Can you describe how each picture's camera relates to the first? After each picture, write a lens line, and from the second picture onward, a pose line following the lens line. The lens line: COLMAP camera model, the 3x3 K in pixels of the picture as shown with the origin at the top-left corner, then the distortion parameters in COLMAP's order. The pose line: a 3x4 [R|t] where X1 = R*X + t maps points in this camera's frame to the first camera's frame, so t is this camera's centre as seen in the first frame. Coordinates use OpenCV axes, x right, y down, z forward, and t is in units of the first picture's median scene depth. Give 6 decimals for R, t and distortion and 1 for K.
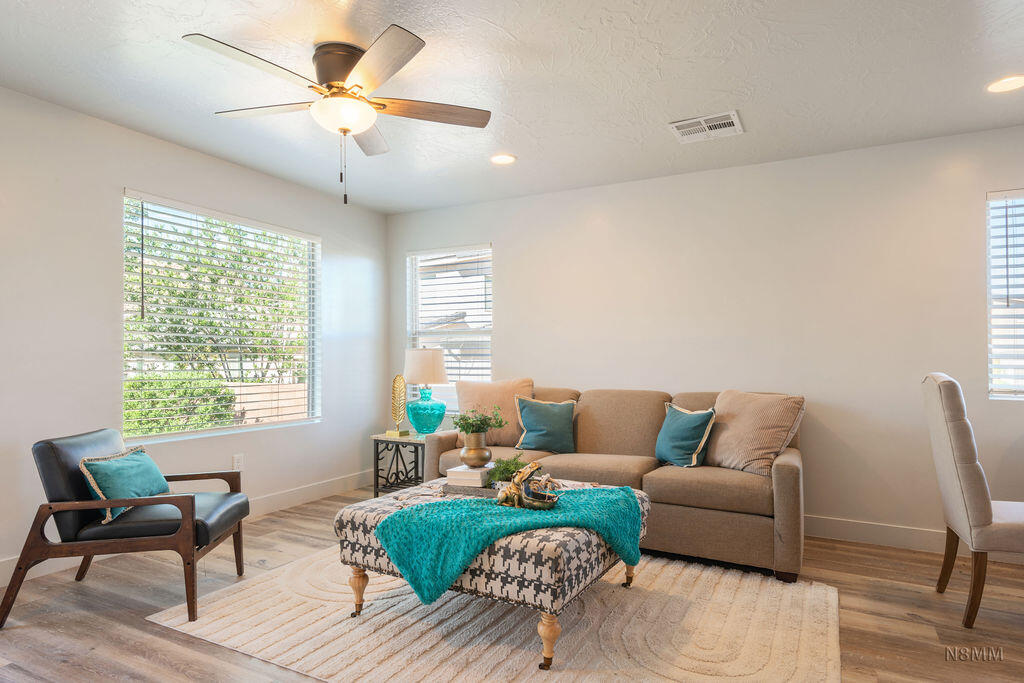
lens RADIAL K [[620.1, 0, 507.1], [0, 620.1, 348.4], [0, 0, 1]] dist [0.035526, -0.010327]
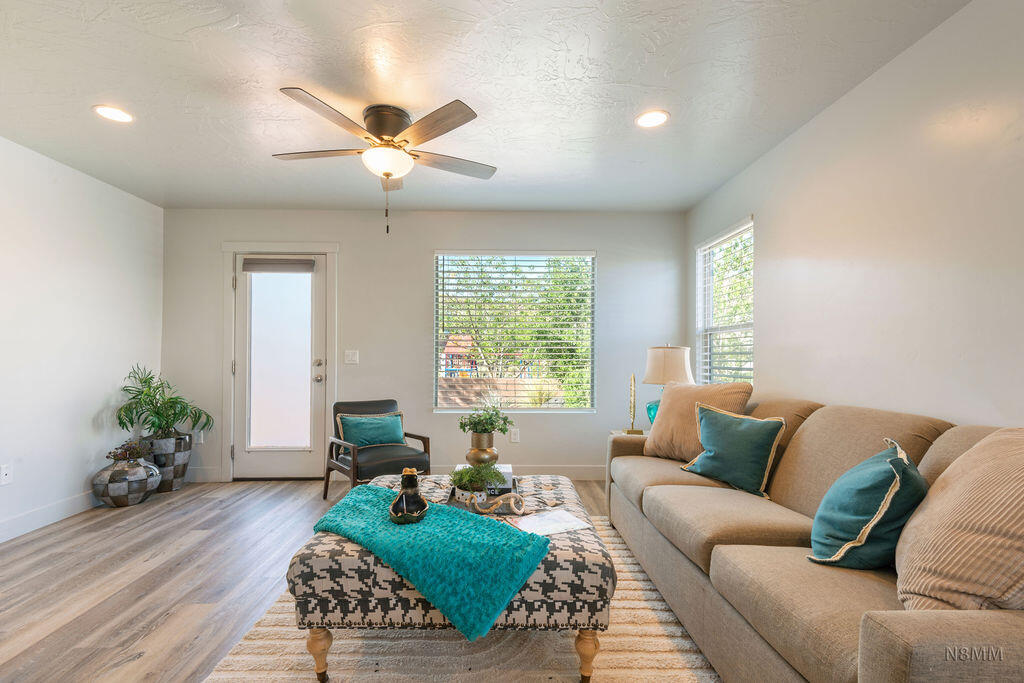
lens RADIAL K [[498.6, 0, 508.2], [0, 498.6, 347.2], [0, 0, 1]] dist [0.001946, 0.000248]
pose [[0.466676, -0.014282, -0.884313, 0.532327], [0.008955, 0.999895, -0.011423, 0.010577], [0.884383, -0.002588, 0.466754, 0.553022]]
